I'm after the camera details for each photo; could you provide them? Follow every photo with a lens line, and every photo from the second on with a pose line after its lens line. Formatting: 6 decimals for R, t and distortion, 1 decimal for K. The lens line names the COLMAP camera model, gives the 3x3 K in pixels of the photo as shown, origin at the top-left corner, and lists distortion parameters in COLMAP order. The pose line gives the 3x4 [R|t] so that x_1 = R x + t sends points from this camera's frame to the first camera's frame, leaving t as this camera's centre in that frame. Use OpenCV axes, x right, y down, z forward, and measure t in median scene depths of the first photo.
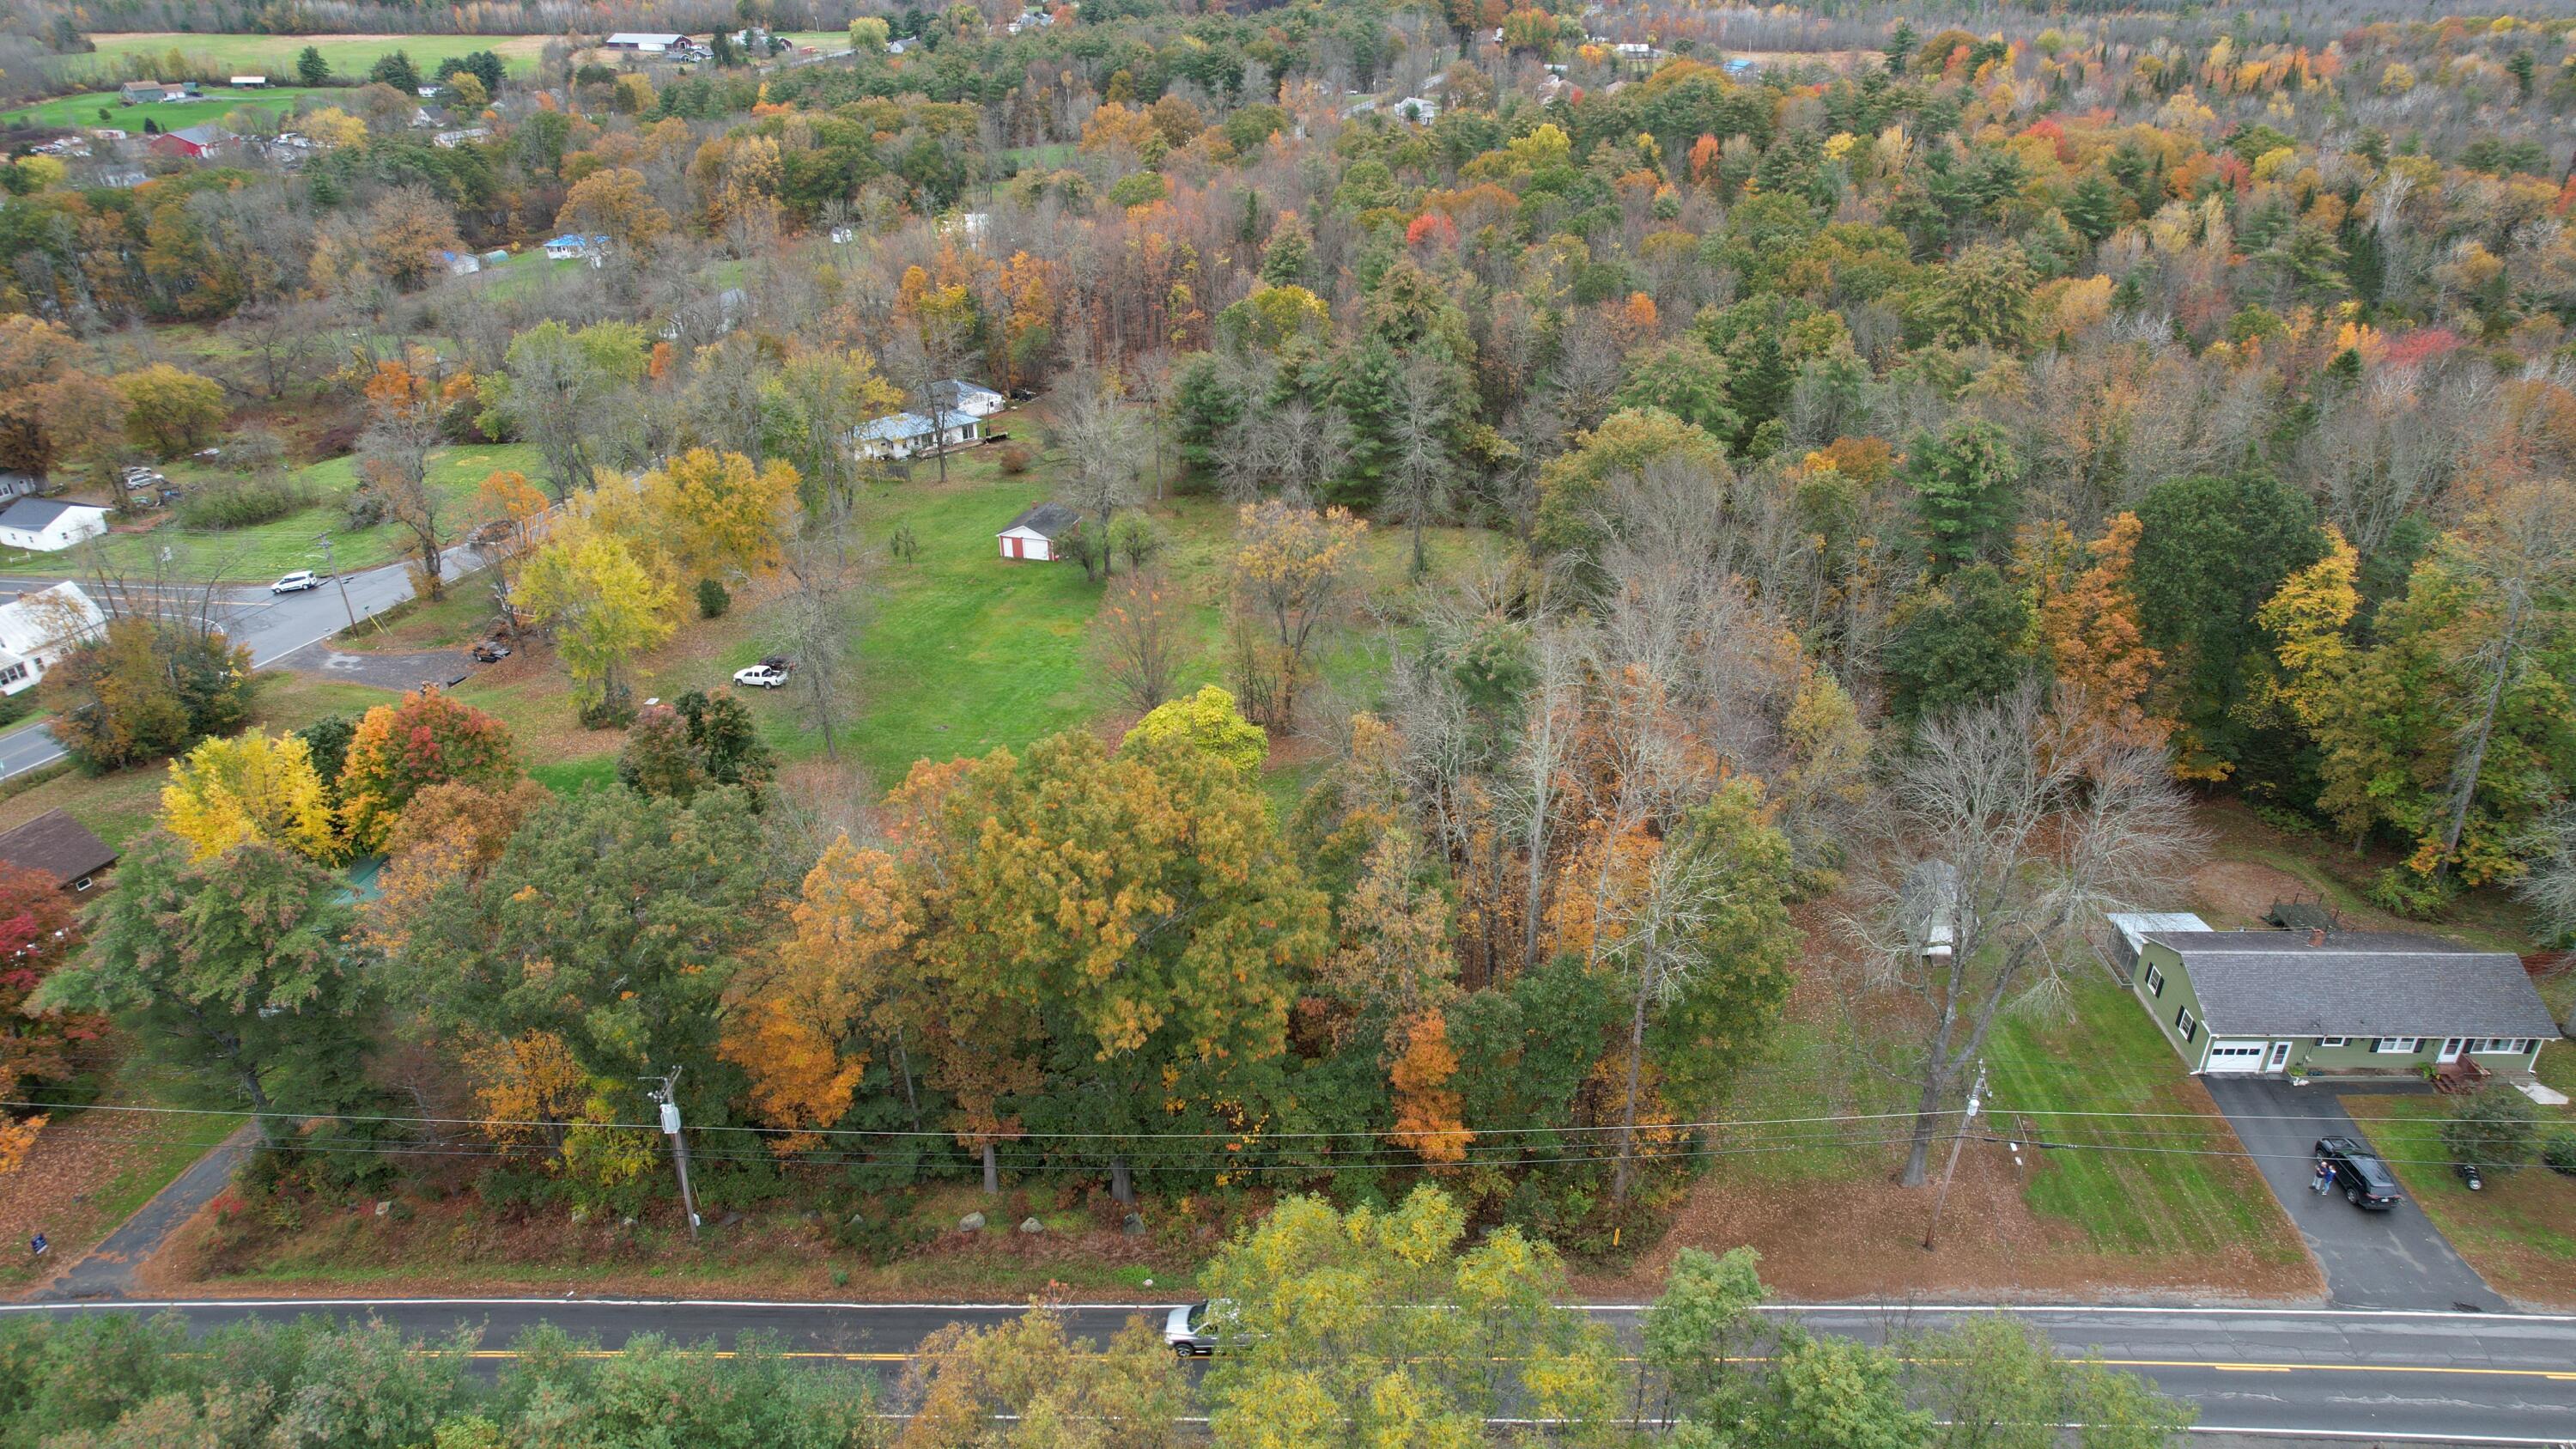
lens RADIAL K [[1663.3, 0, 1305.0], [0, 1663.3, 728.3], [0, 0, 1]] dist [-0.072132, 0.073513]
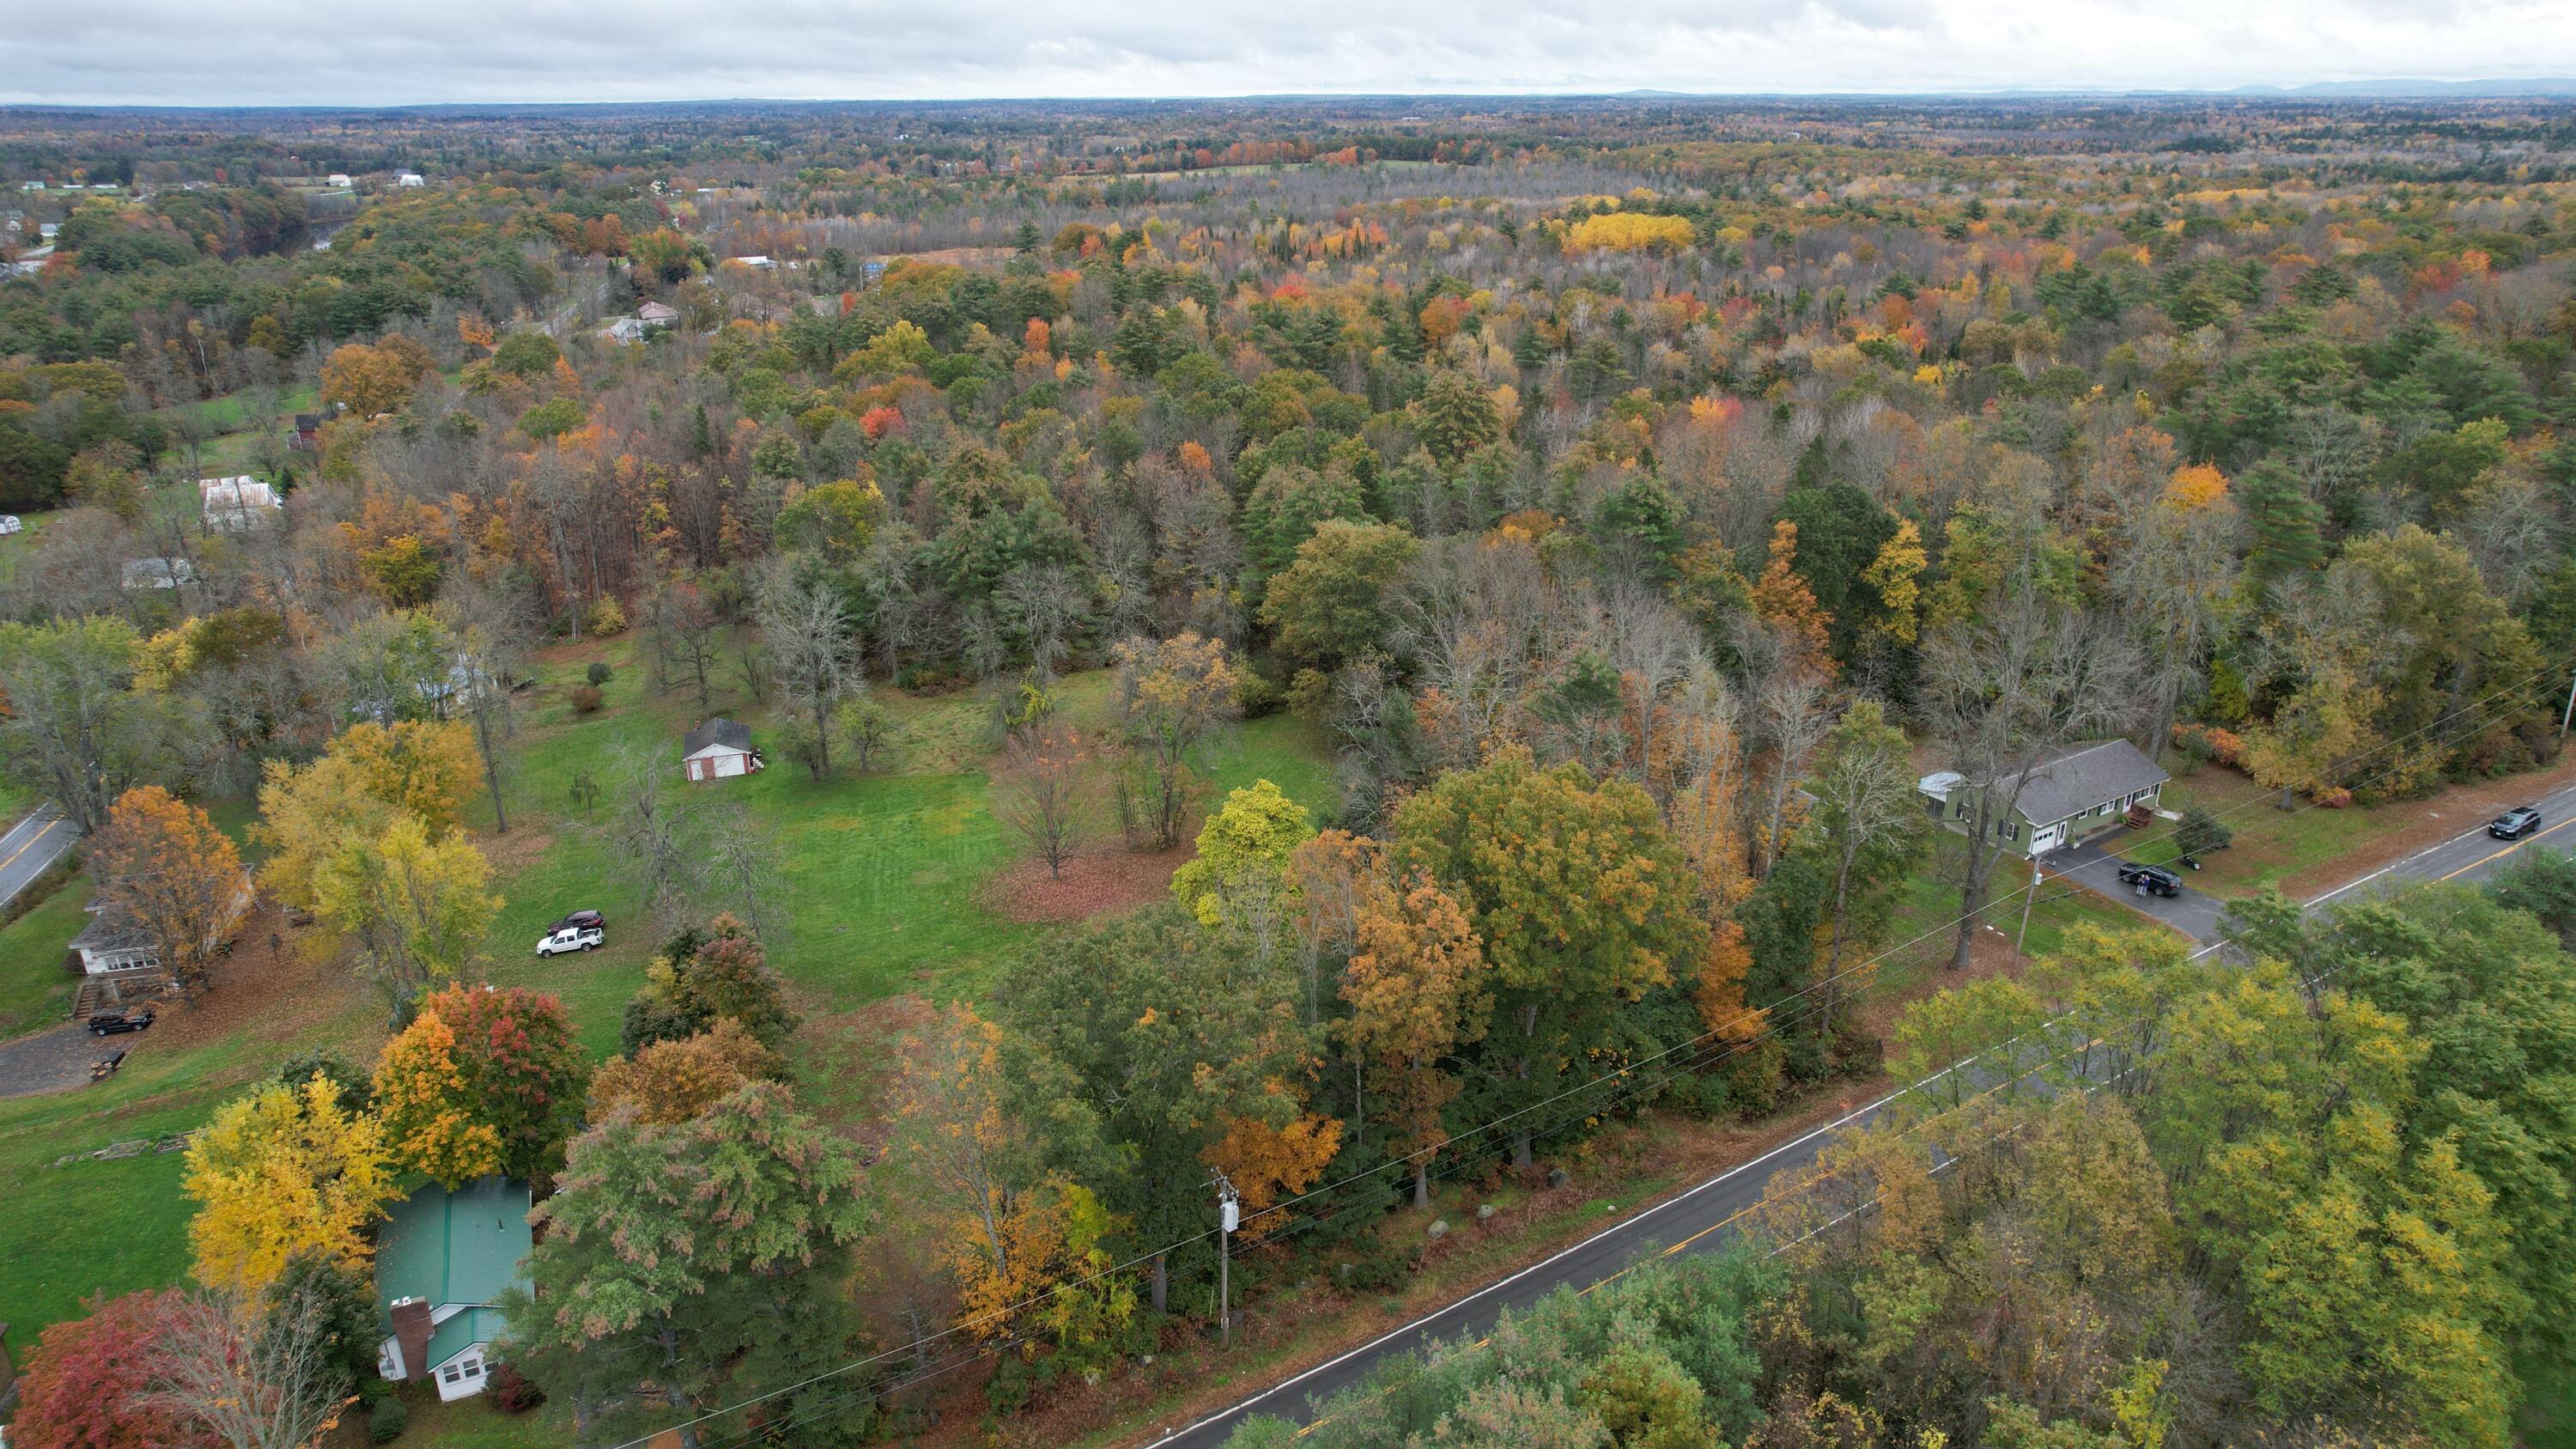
lens RADIAL K [[1663.2, 0, 1310.4], [0, 1663.2, 726.0], [0, 0, 1]] dist [-0.035271, -0.001552]
pose [[0.833766, -0.195544, 0.516331, -0.782979], [0.254023, 0.966184, -0.044282, -0.004019], [-0.490211, 0.168081, 0.855244, 0.019582]]
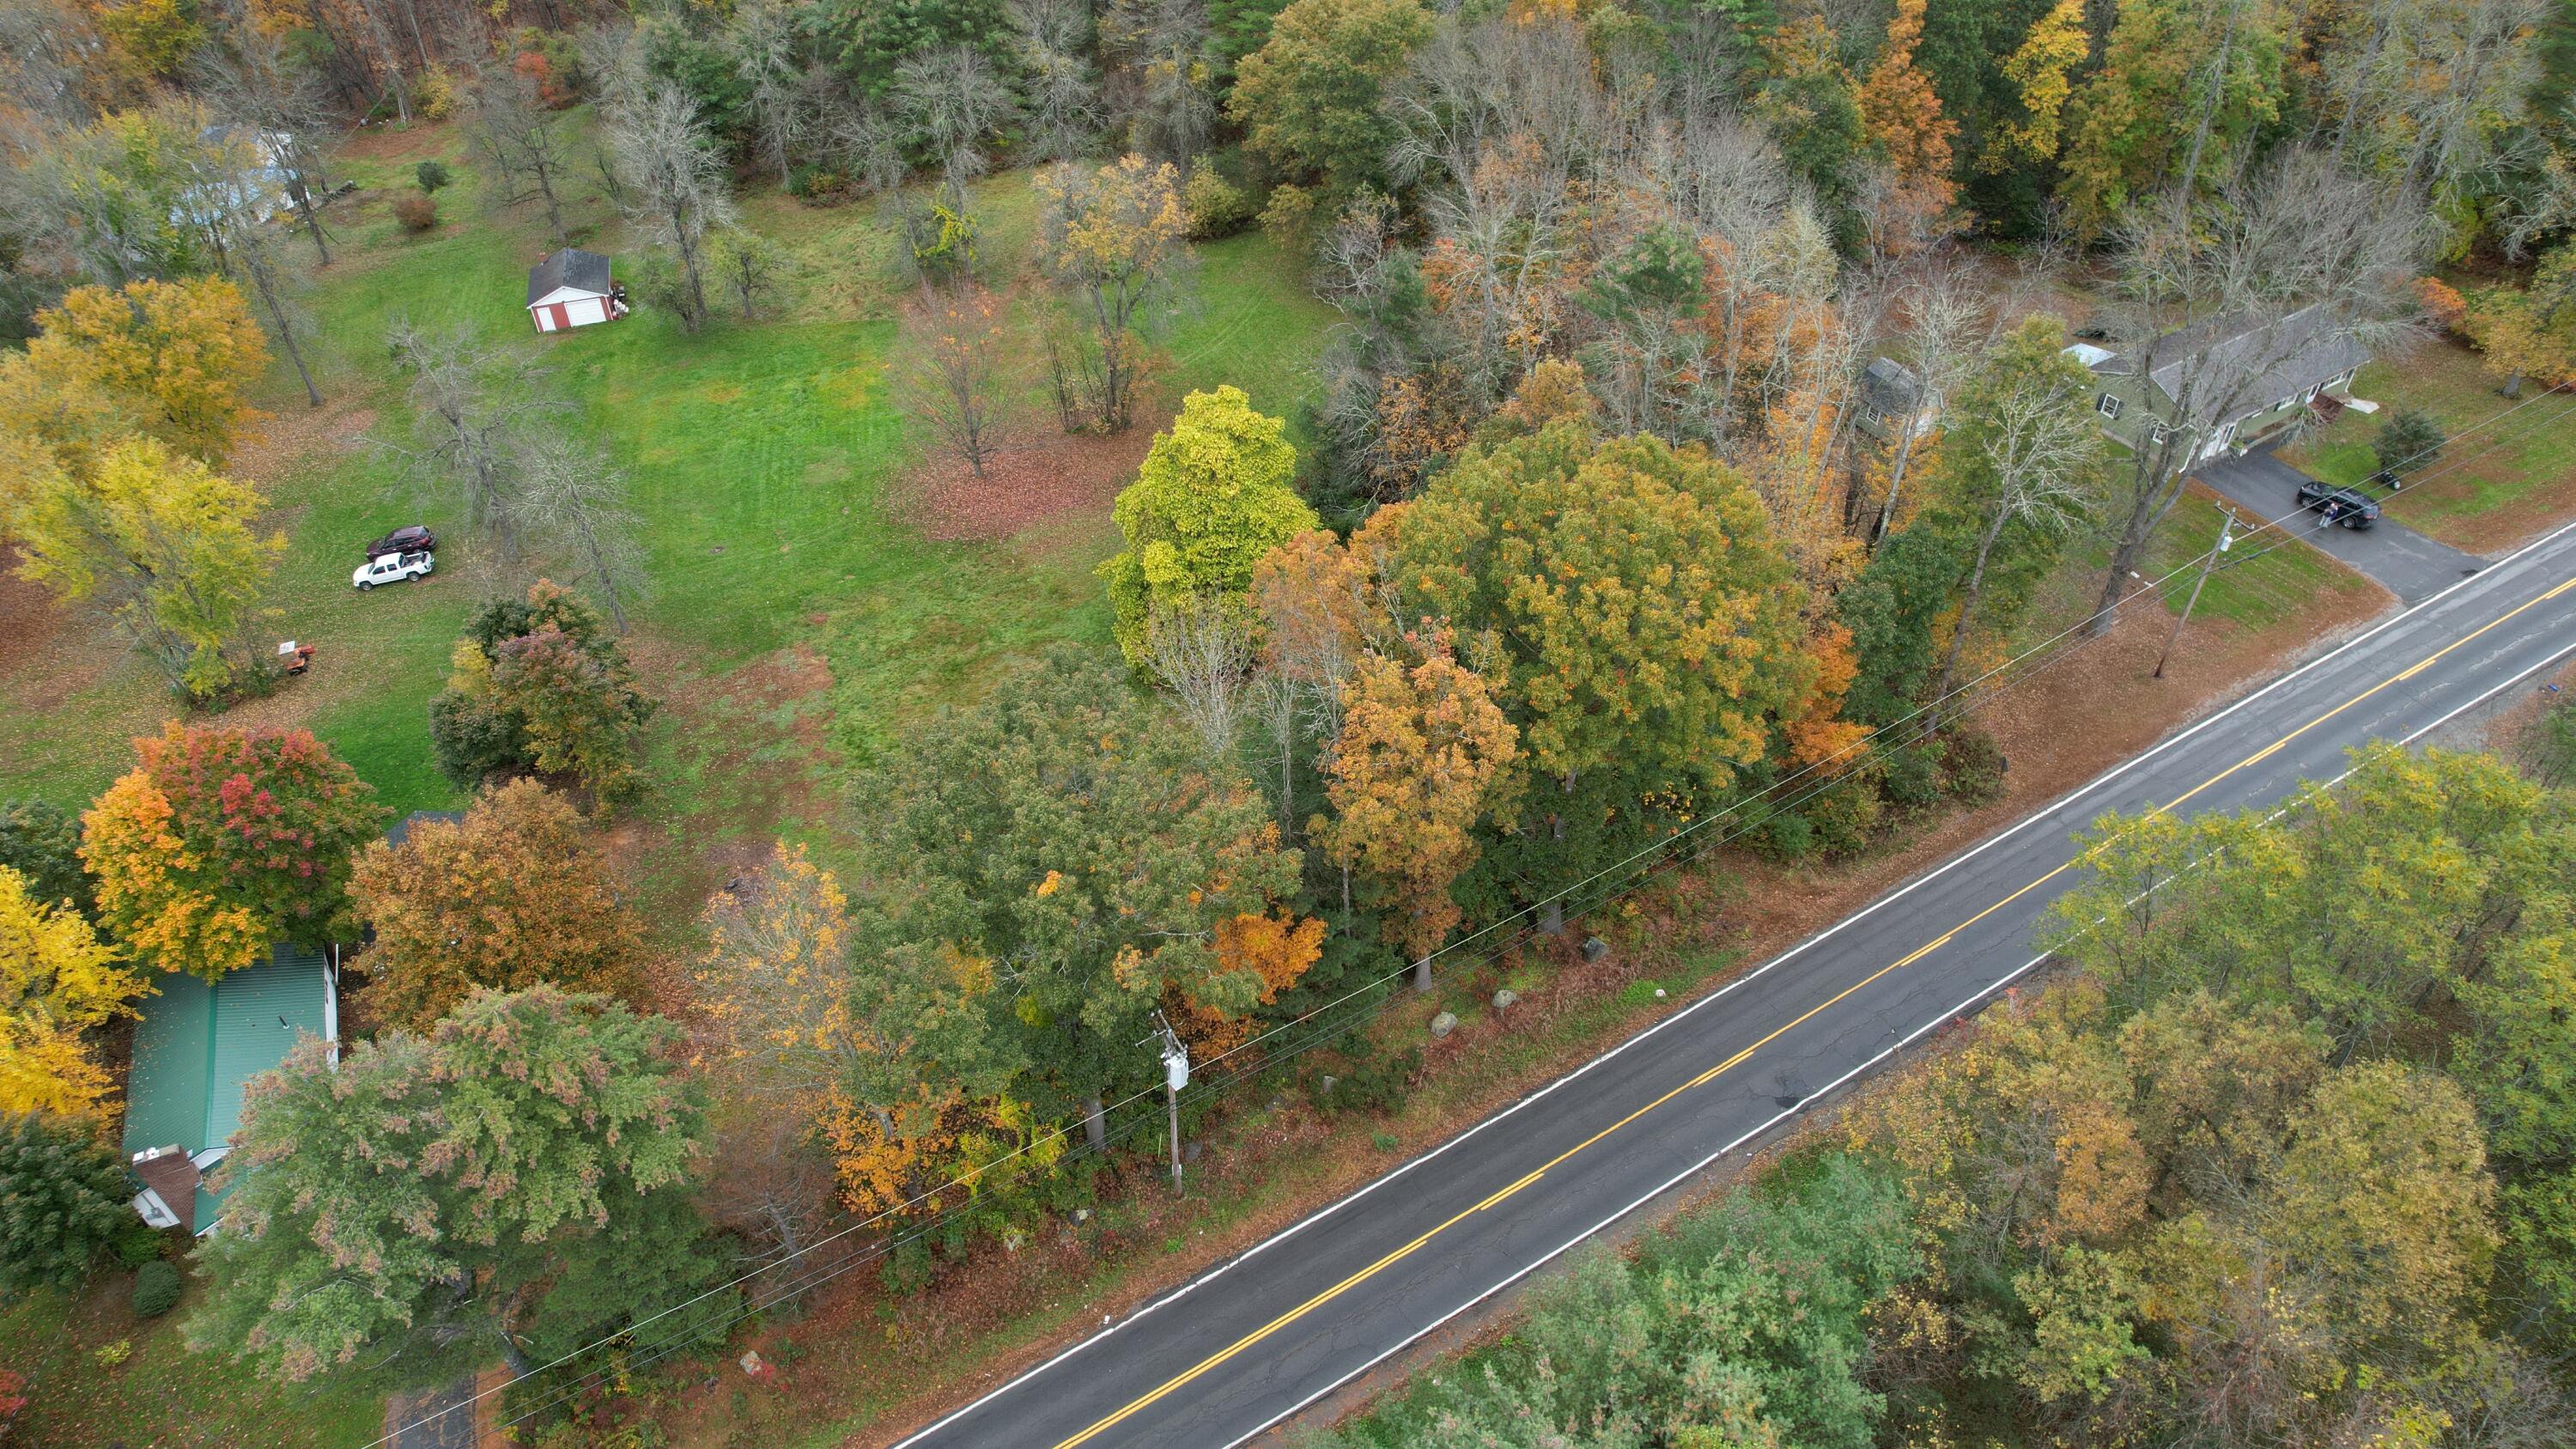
lens RADIAL K [[1663.3, 0, 1305.0], [0, 1663.3, 728.3], [0, 0, 1]] dist [-0.072132, 0.073513]
pose [[0.832551, -0.361965, 0.419333, -0.581003], [0.256676, 0.922894, 0.287026, -0.128203], [-0.490894, -0.131331, 0.861264, 0.276196]]
